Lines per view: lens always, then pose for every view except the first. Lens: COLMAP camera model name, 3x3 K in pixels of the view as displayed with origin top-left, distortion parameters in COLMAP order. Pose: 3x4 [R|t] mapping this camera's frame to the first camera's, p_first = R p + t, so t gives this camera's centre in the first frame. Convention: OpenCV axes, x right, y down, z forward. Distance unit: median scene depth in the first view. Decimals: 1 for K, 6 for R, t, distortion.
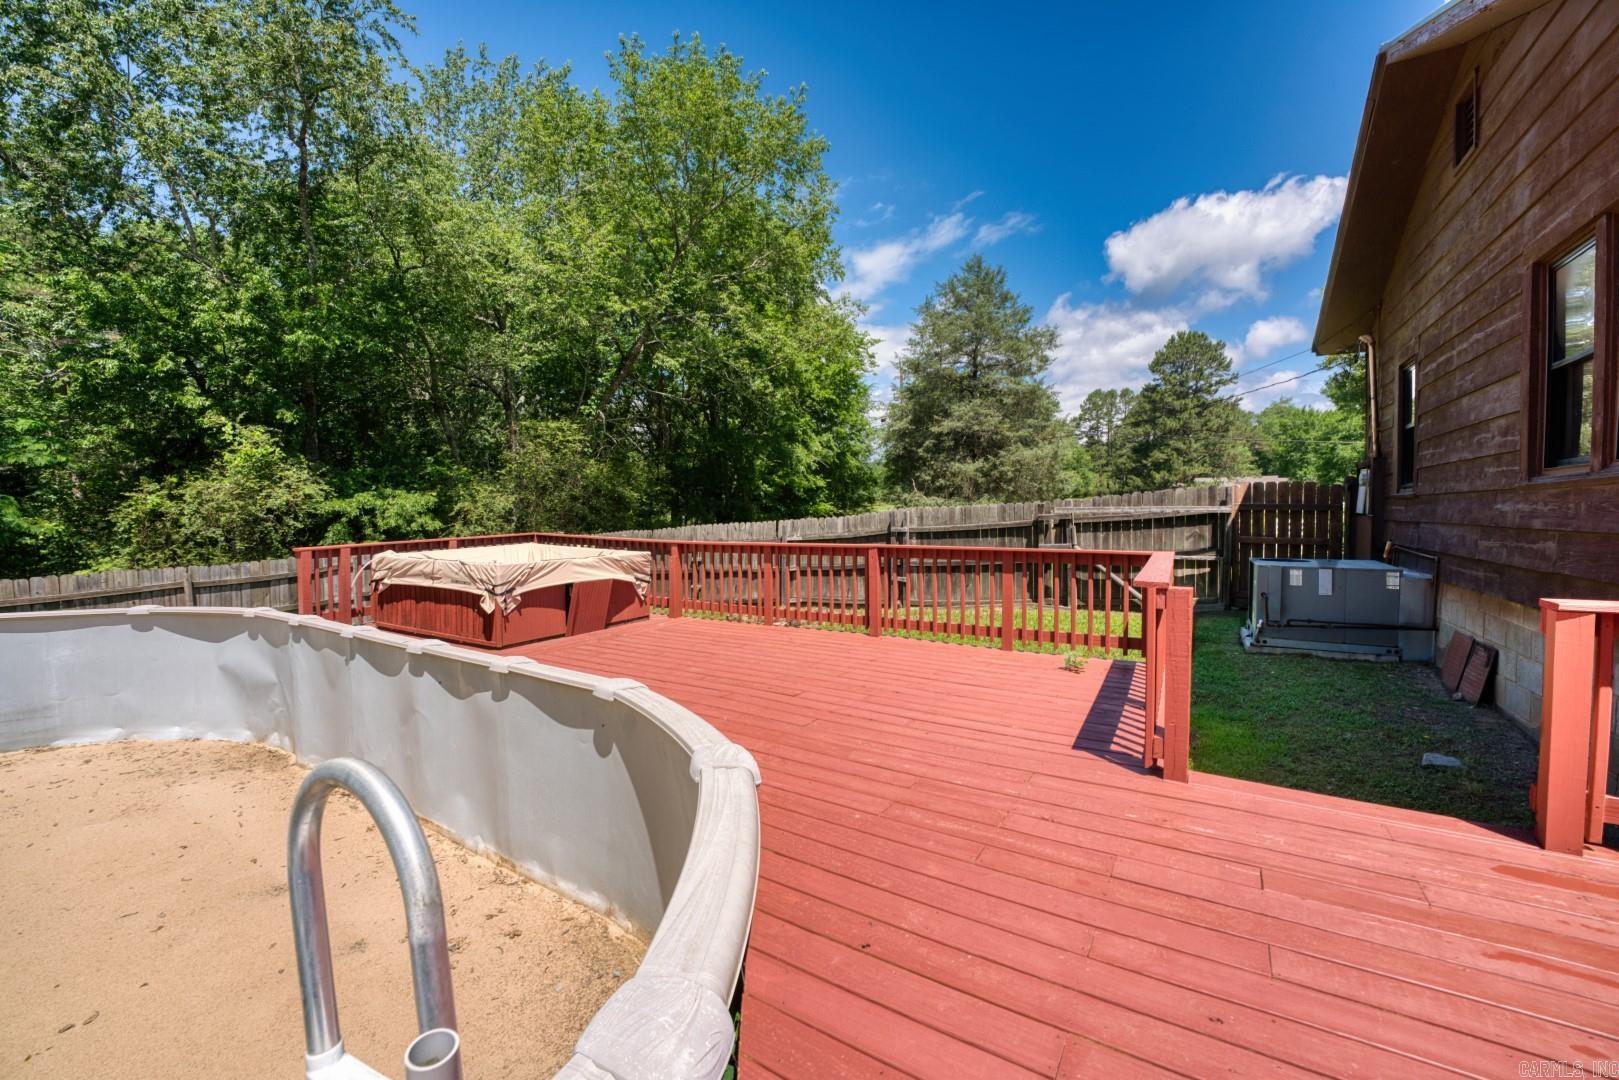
lens RADIAL K [[651.5, 0, 802.8], [0, 651.5, 533.3], [0, 0, 1]] dist [-0.026835, 0.002117]
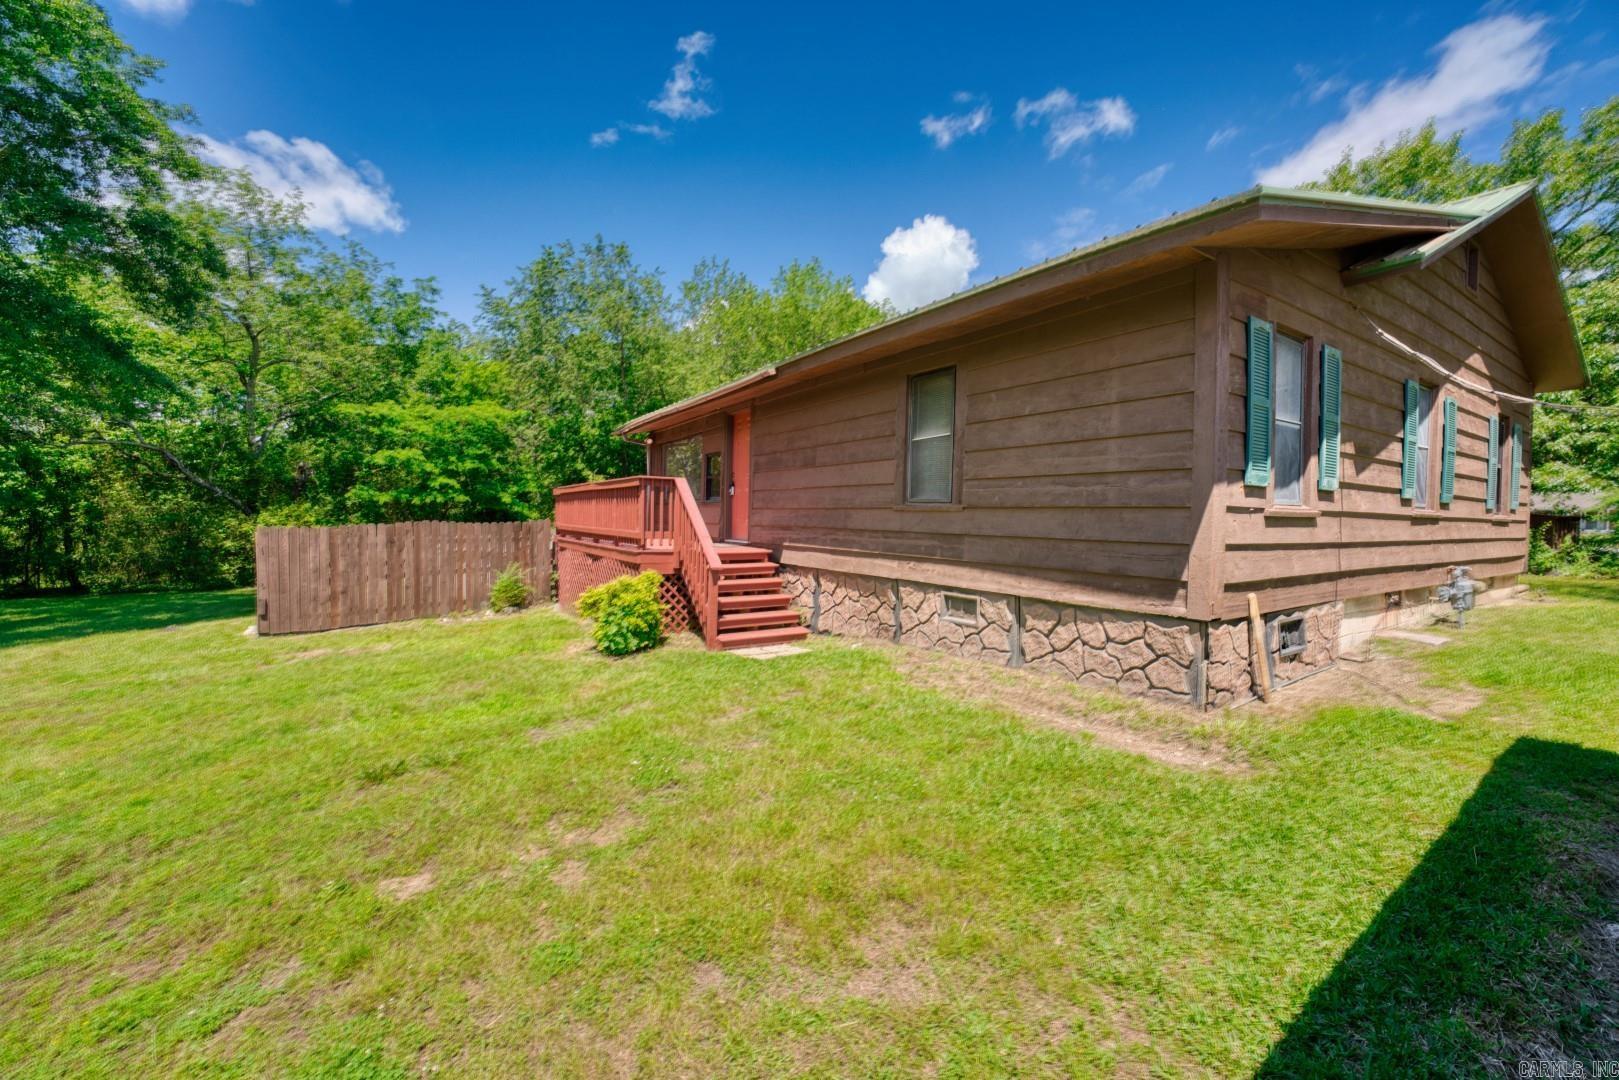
lens RADIAL K [[651.5, 0, 797.8], [0, 651.5, 535.3], [0, 0, 1]] dist [-0.026835, 0.002117]
pose [[0.892661, 0.034374, -0.449416, 0.862401], [-0.038780, 0.999248, -0.000600, 0.029006], [0.449057, 0.017964, 0.893322, -0.797399]]
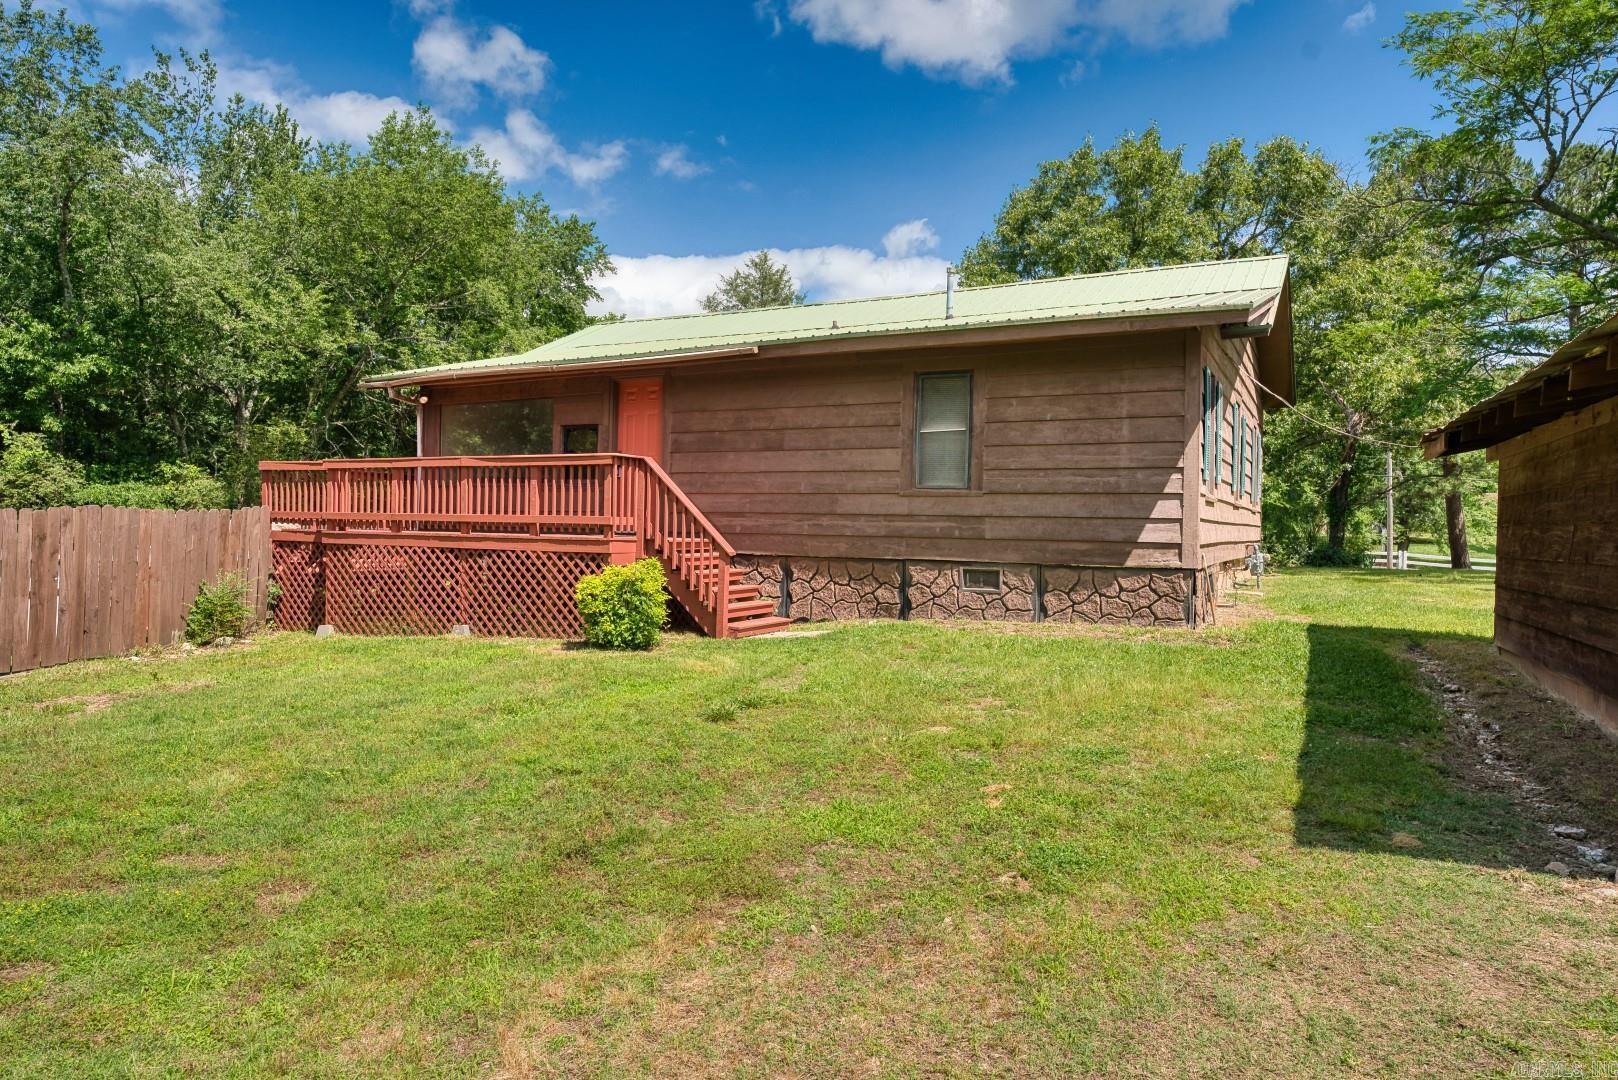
lens RADIAL K [[1014.6, 0, 801.4], [0, 1014.6, 526.3], [0, 0, 1]] dist [0.011050, -0.003104]
pose [[0.997475, 0.025269, 0.066364, 0.571750], [-0.022781, 0.999019, -0.037975, 0.065260], [-0.067258, 0.036368, 0.997073, -1.140990]]
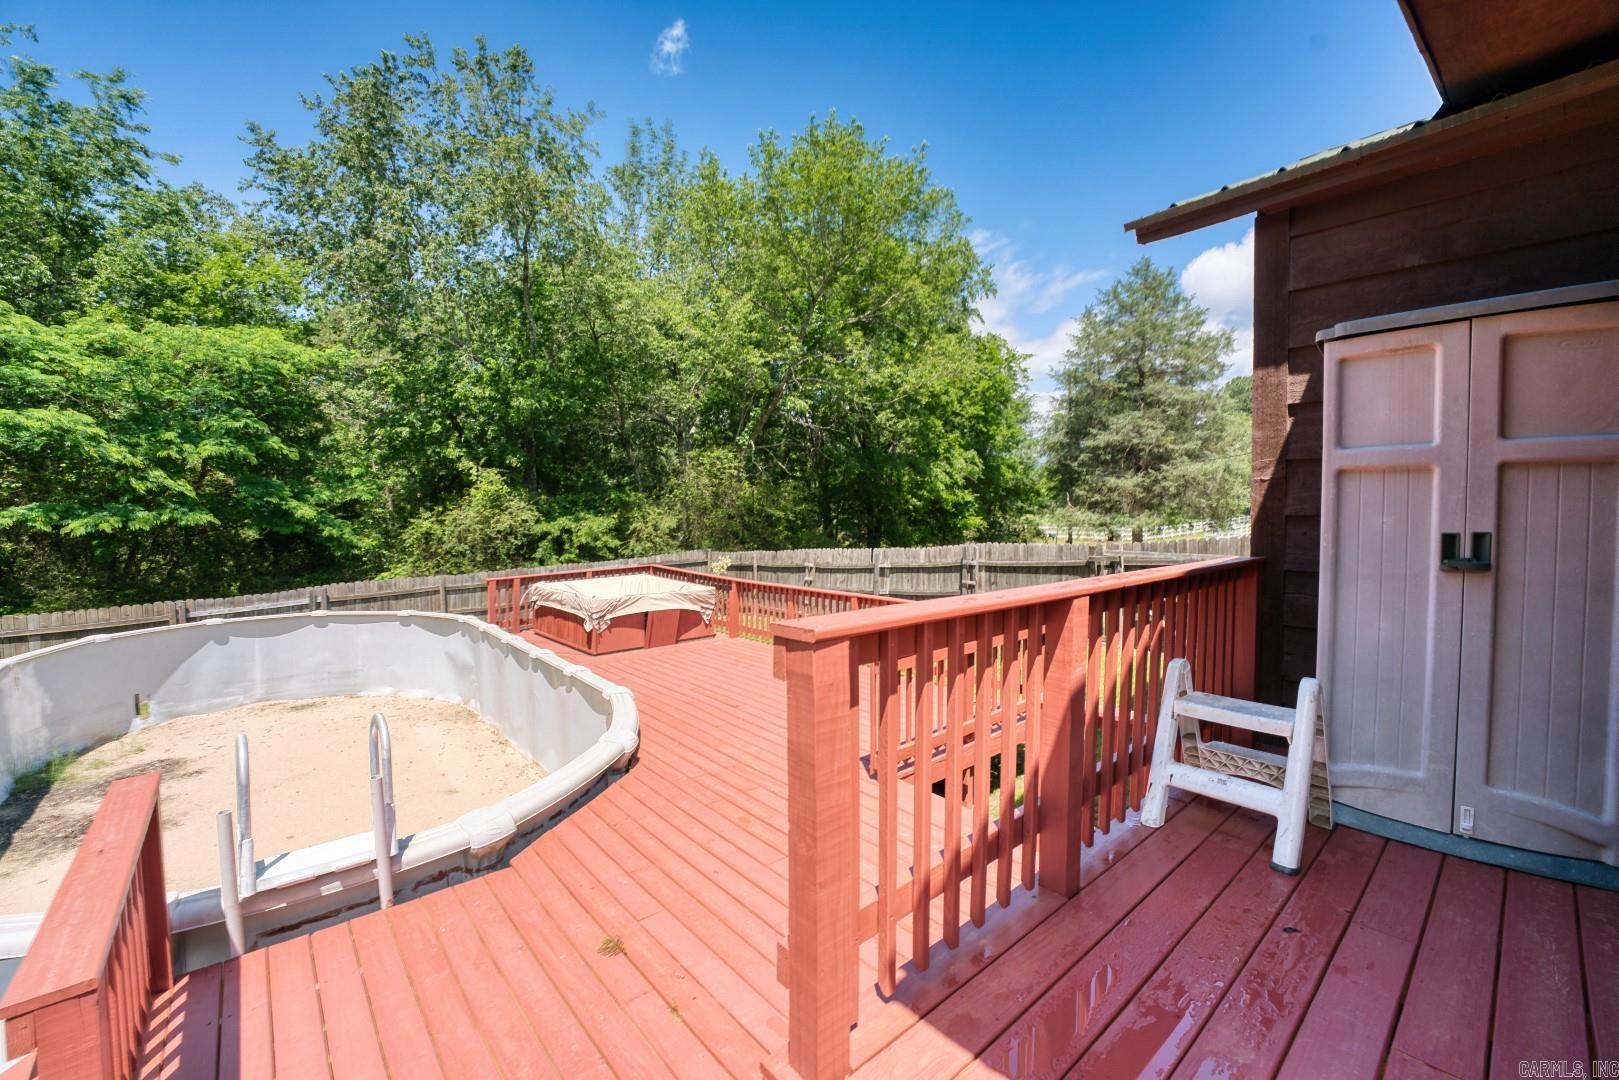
lens RADIAL K [[651.5, 0, 804.7], [0, 651.5, 526.5], [0, 0, 1]] dist [-0.026835, 0.002117]
pose [[0.957916, 0.015559, -0.286625, 0.163712], [-0.018247, 0.999811, -0.006709, -0.045927], [0.286467, 0.011656, 0.958019, -0.114573]]
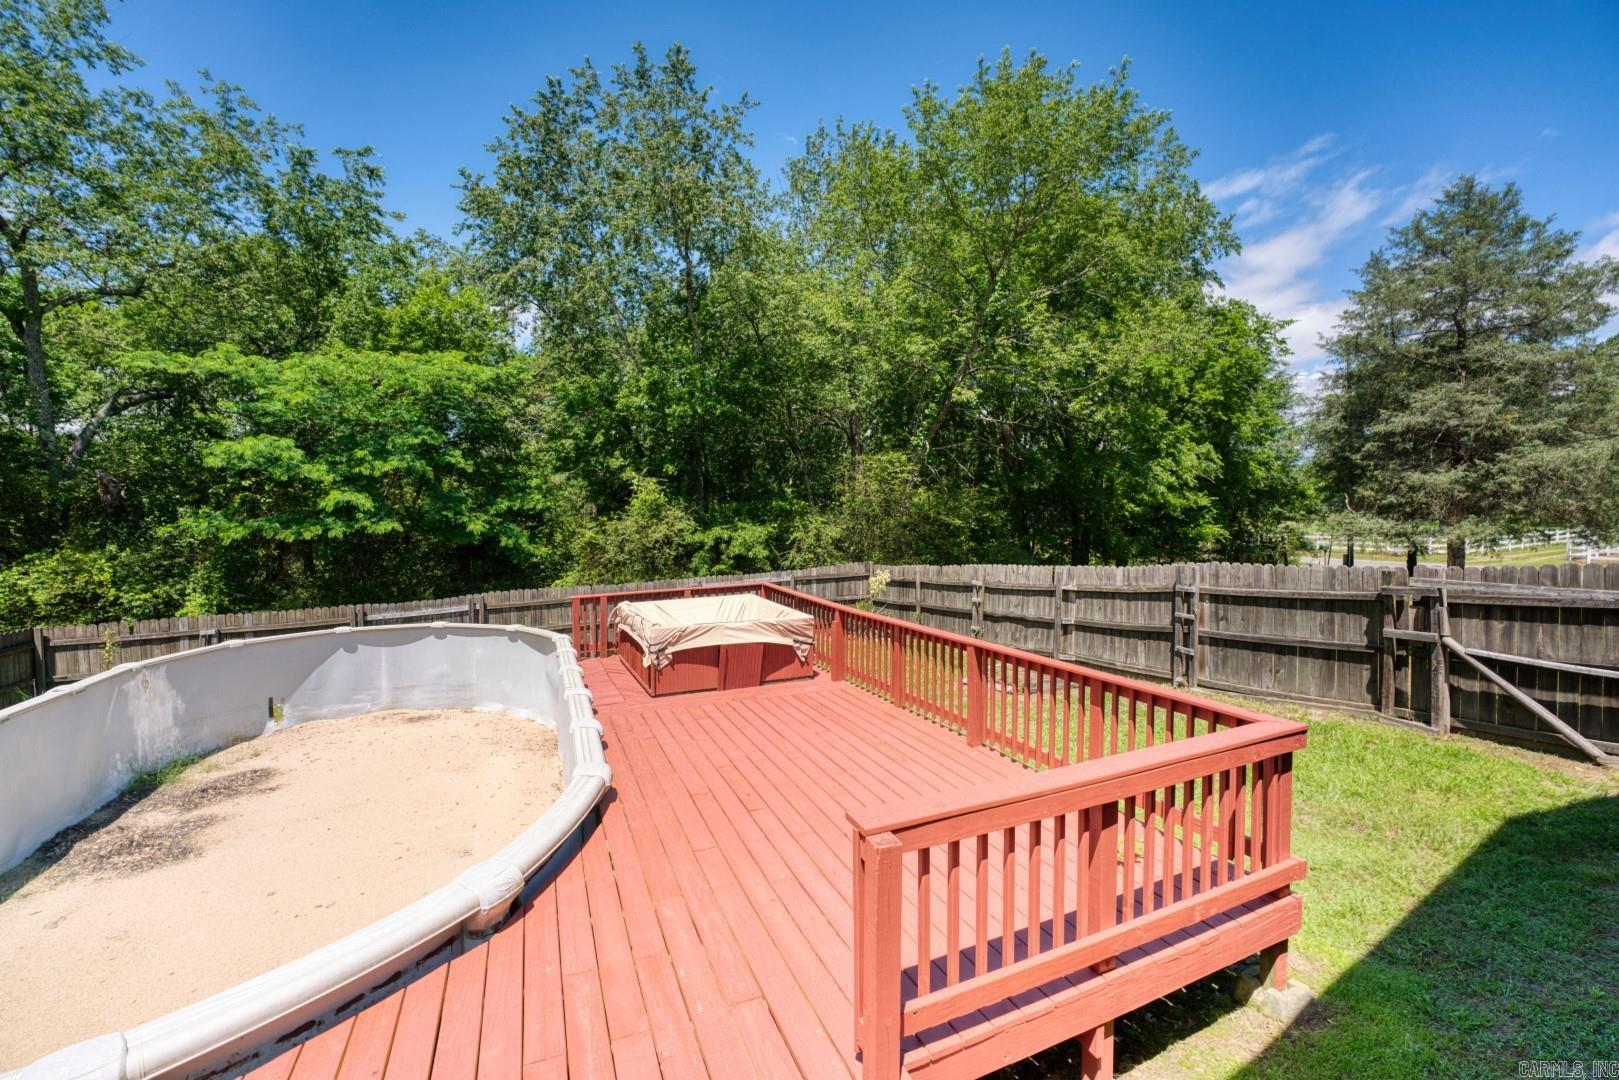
lens RADIAL K [[651.5, 0, 805.5], [0, 651.5, 530.2], [0, 0, 1]] dist [-0.026835, 0.002117]
pose [[0.820647, 0.013700, -0.571271, 0.182306], [-0.021813, 0.999735, -0.007360, -0.052395], [0.571019, 0.018501, 0.820728, 0.061848]]
